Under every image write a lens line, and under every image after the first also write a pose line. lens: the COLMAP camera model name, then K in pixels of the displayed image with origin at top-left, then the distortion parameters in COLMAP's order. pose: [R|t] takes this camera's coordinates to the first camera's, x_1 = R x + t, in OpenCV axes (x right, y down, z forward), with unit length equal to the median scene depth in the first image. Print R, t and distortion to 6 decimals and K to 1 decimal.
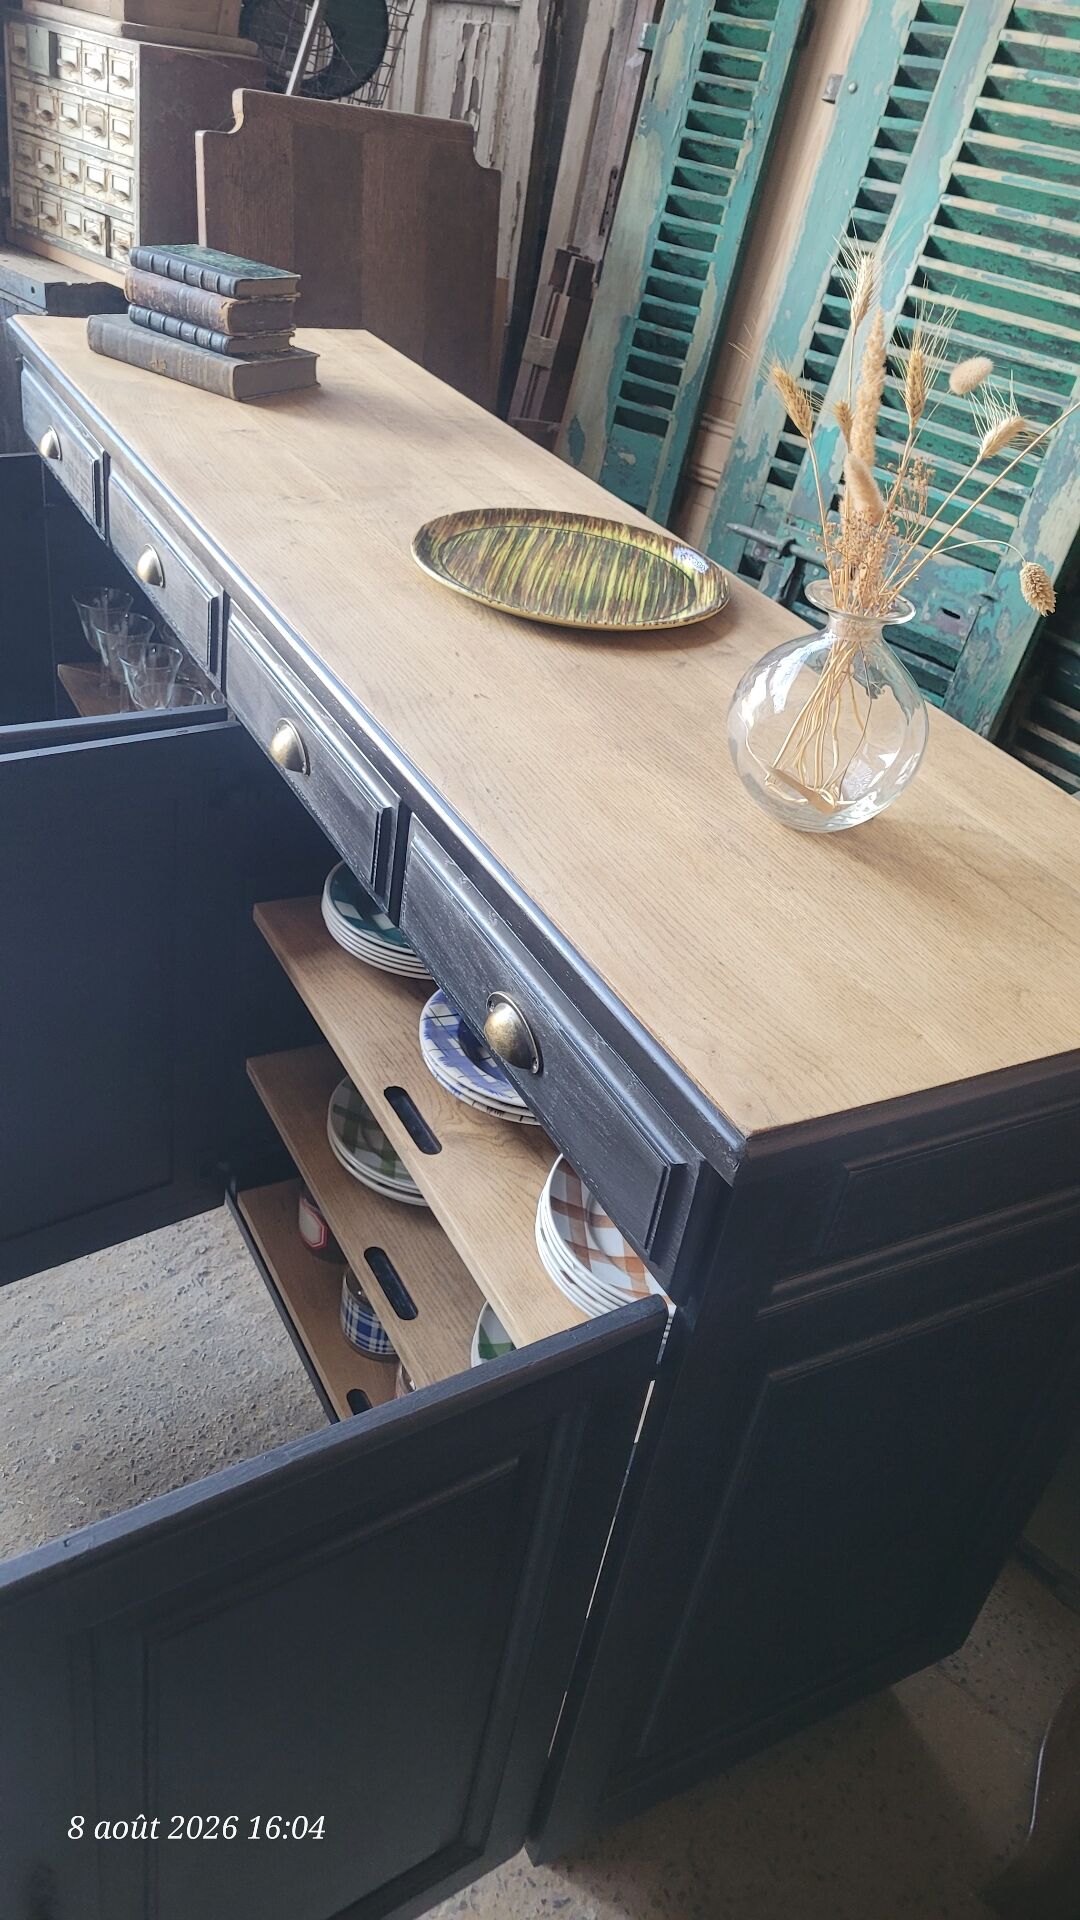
lens RADIAL K [[1459.0, 0, 552.7], [0, 1459.0, 949.7], [0, 0, 1]] dist [0.057380, -0.048397]
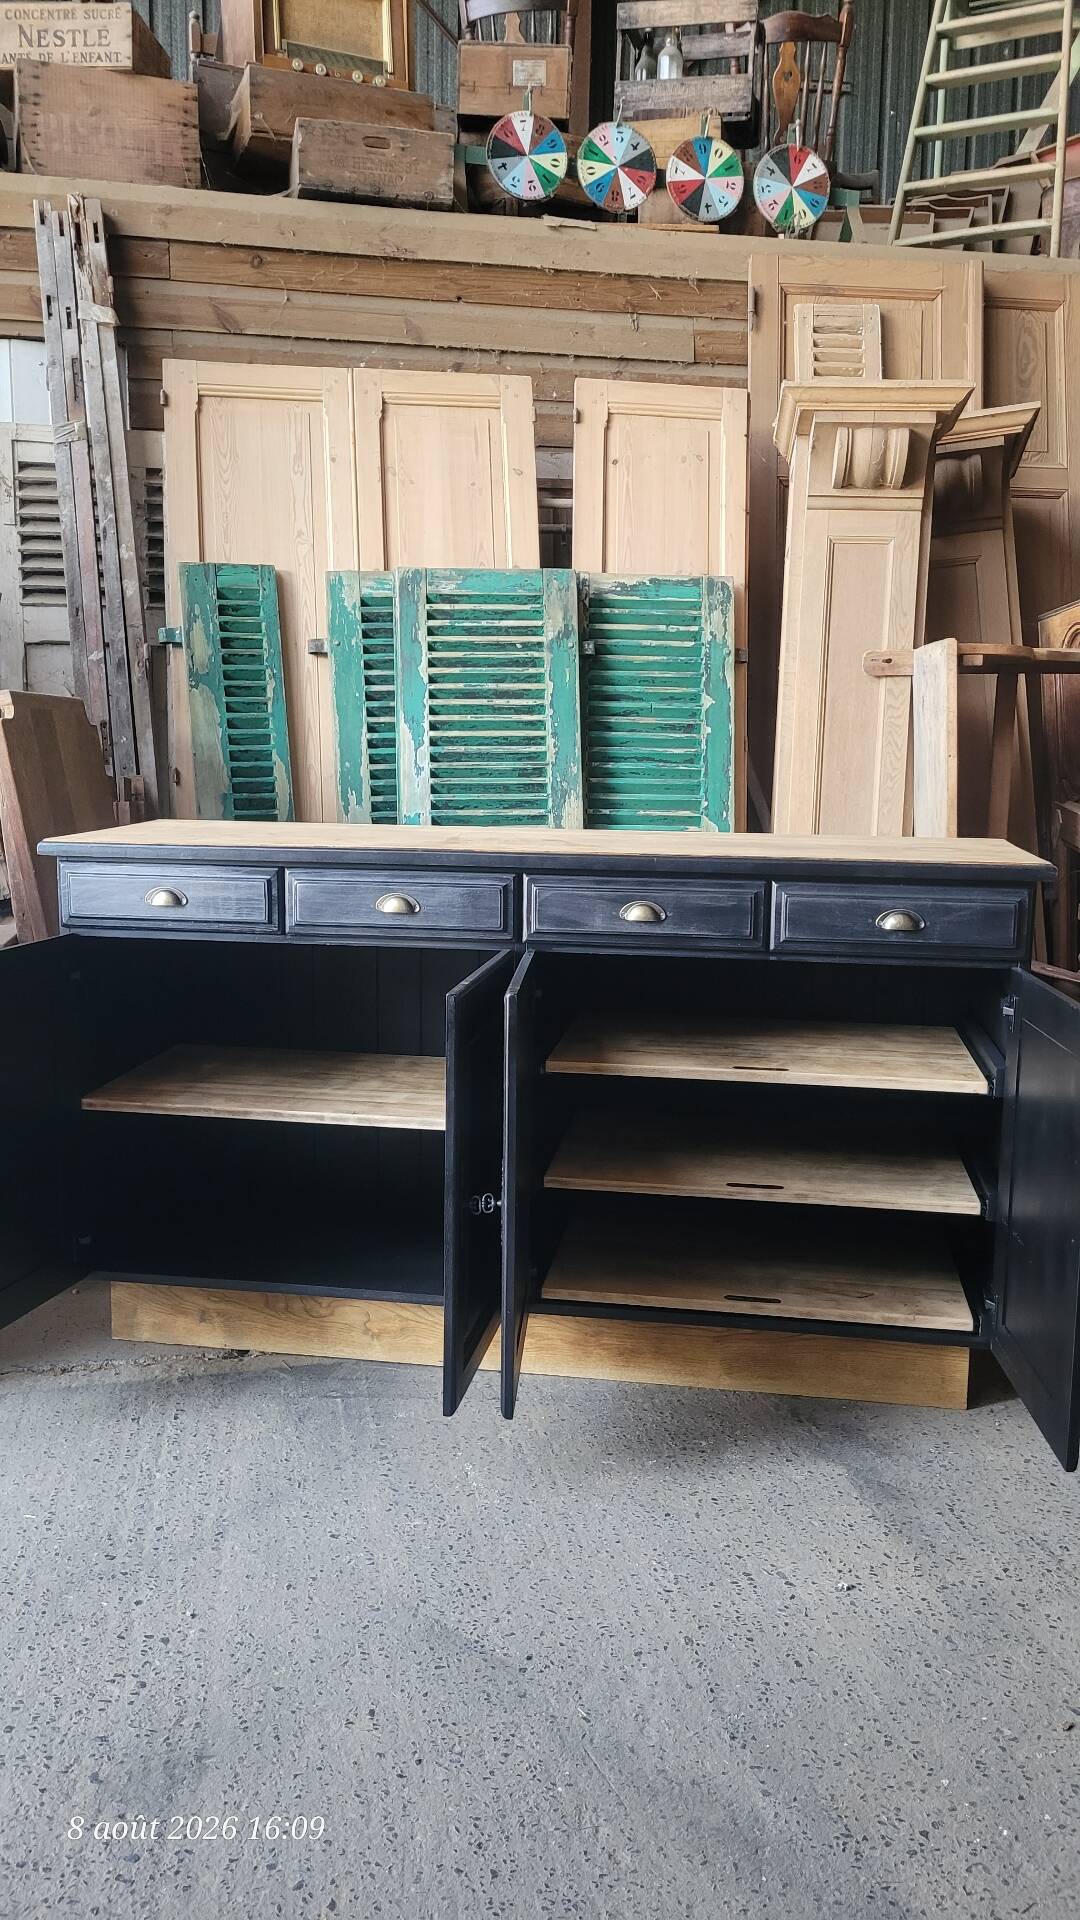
lens RADIAL K [[1459.0, 0, 537.2], [0, 1459.0, 944.9], [0, 0, 1]] dist [0.057380, -0.048397]
pose [[0.603758, -0.259195, 0.753853, -1.017926], [0.504231, 0.856623, -0.109306, 0.022622], [-0.617436, 0.446110, 0.647887, -0.090288]]
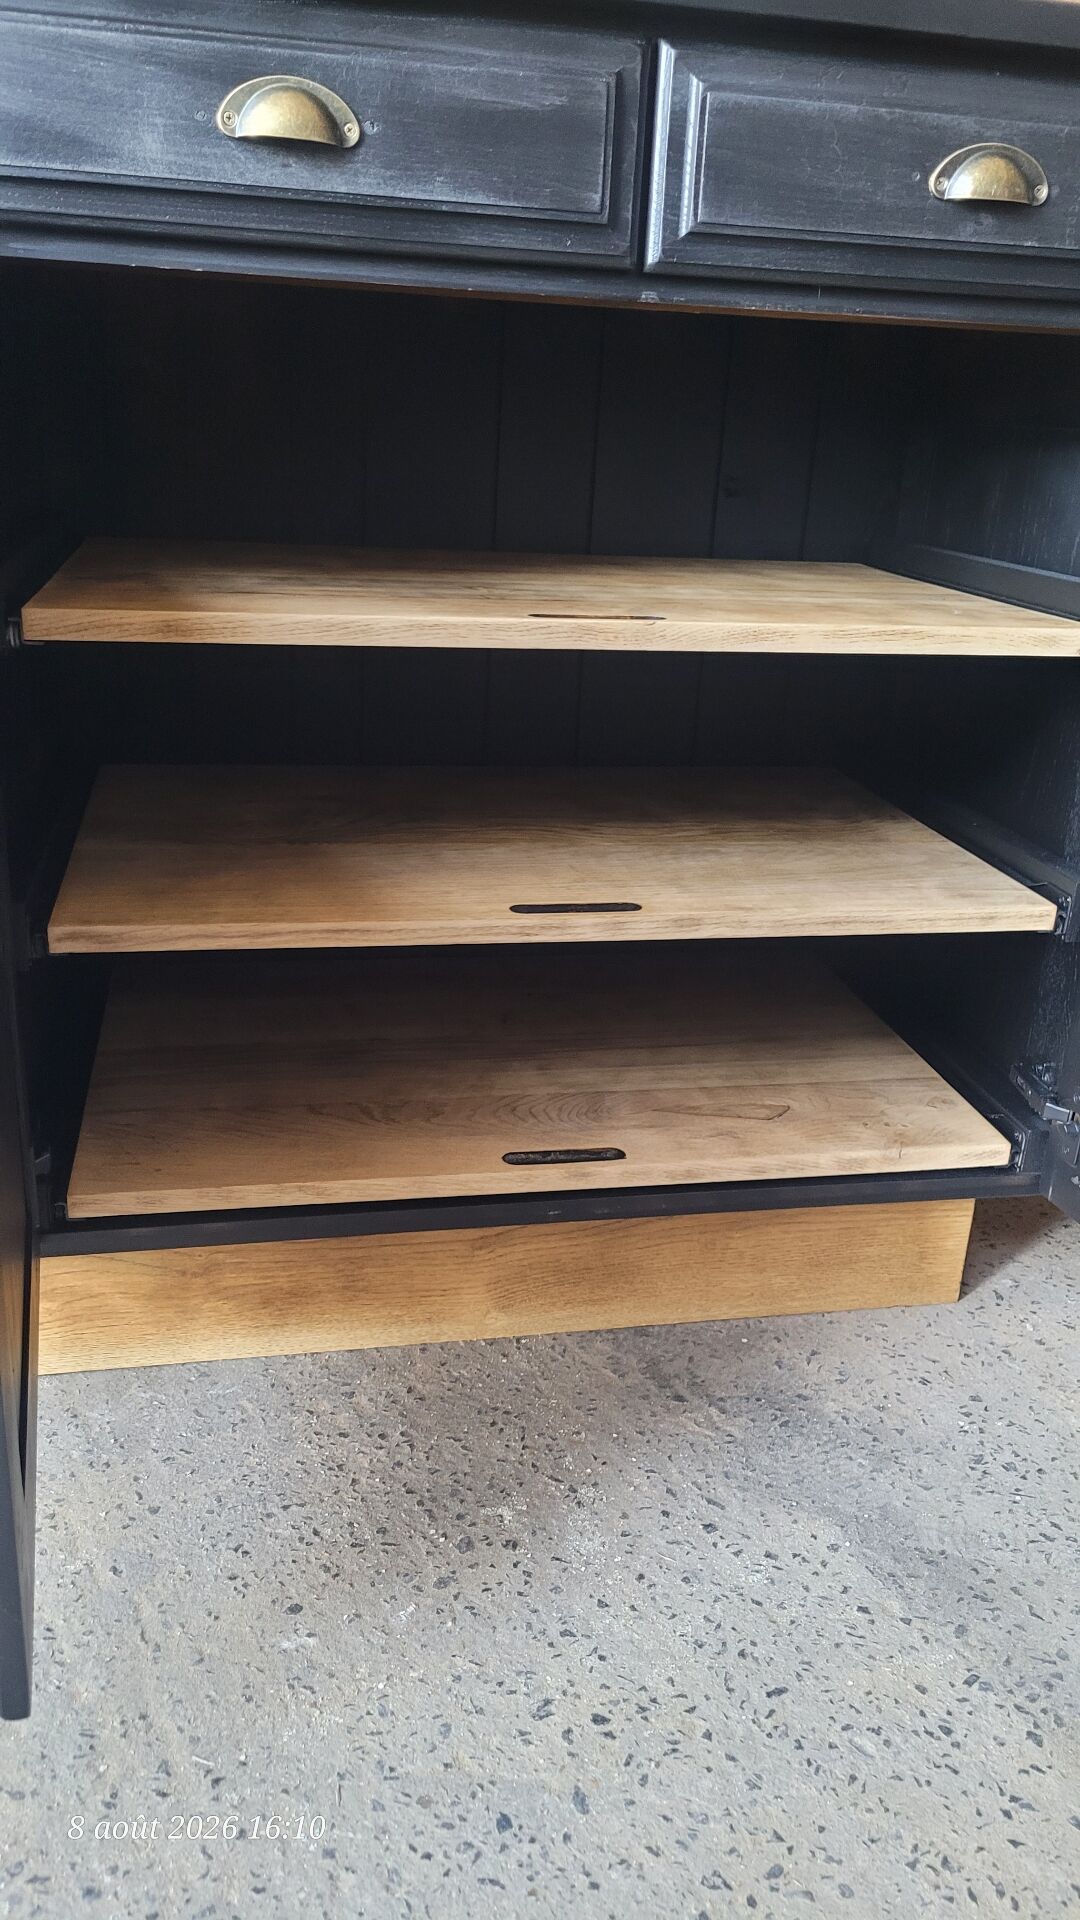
lens RADIAL K [[1459.0, 0, 543.9], [0, 1459.0, 978.9], [0, 0, 1]] dist [0.057380, -0.048397]
pose [[0.296326, -0.468735, 0.832153, -0.502340], [0.524694, 0.807923, 0.268246, 0.028599], [-0.798052, 0.357138, 0.485351, 0.428074]]
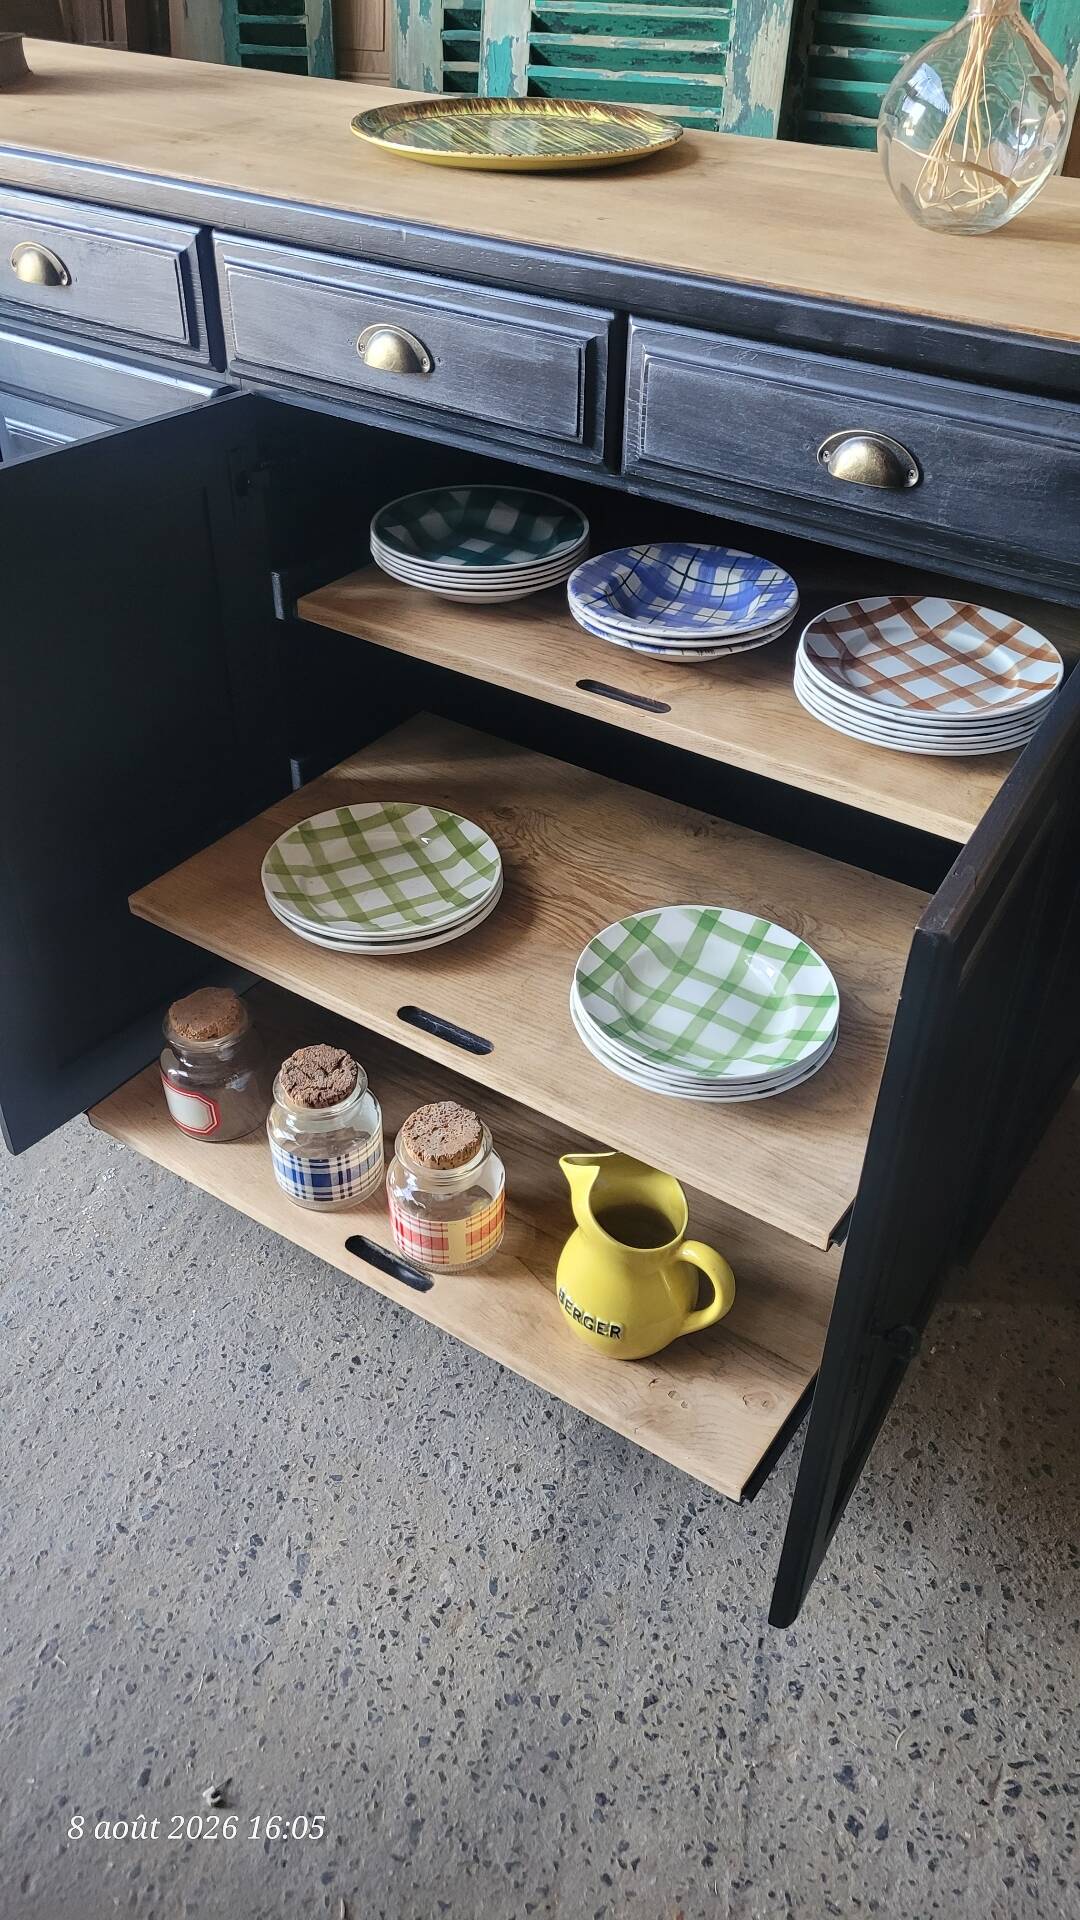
lens RADIAL K [[1459.0, 0, 562.3], [0, 1459.0, 953.9], [0, 0, 1]] dist [0.057380, -0.048397]
pose [[0.877710, -0.382742, 0.288328, -0.295904], [0.347853, 0.922739, 0.165982, 0.058695], [-0.329580, -0.045388, 0.943036, 0.028504]]
